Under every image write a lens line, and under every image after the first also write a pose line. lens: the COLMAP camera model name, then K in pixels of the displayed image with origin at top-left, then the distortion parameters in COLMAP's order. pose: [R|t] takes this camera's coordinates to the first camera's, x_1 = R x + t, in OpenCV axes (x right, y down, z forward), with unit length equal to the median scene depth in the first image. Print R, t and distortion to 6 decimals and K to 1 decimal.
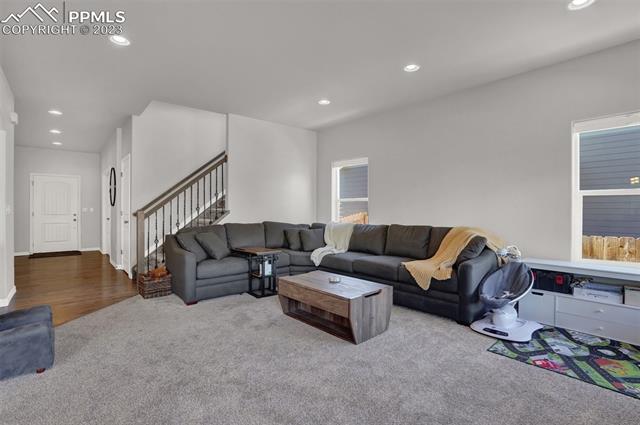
lens RADIAL K [[301.7, 0, 321.0], [0, 301.7, 210.8], [0, 0, 1]] dist [-0.059219, 0.025986]
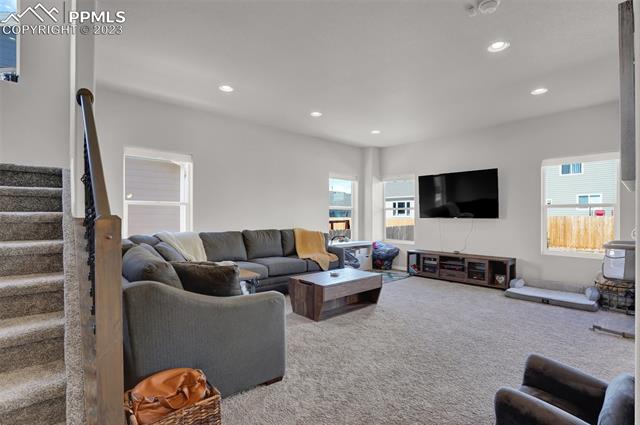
lens RADIAL K [[300.2, 0, 320.0], [0, 300.2, 217.1], [0, 0, 1]] dist [-0.068028, 0.025039]
pose [[0.005527, -0.000247, 0.999985, -1.107778], [-0.001884, 0.999998, 0.000258, -0.000898], [-0.999983, -0.001886, 0.005526, 0.998130]]
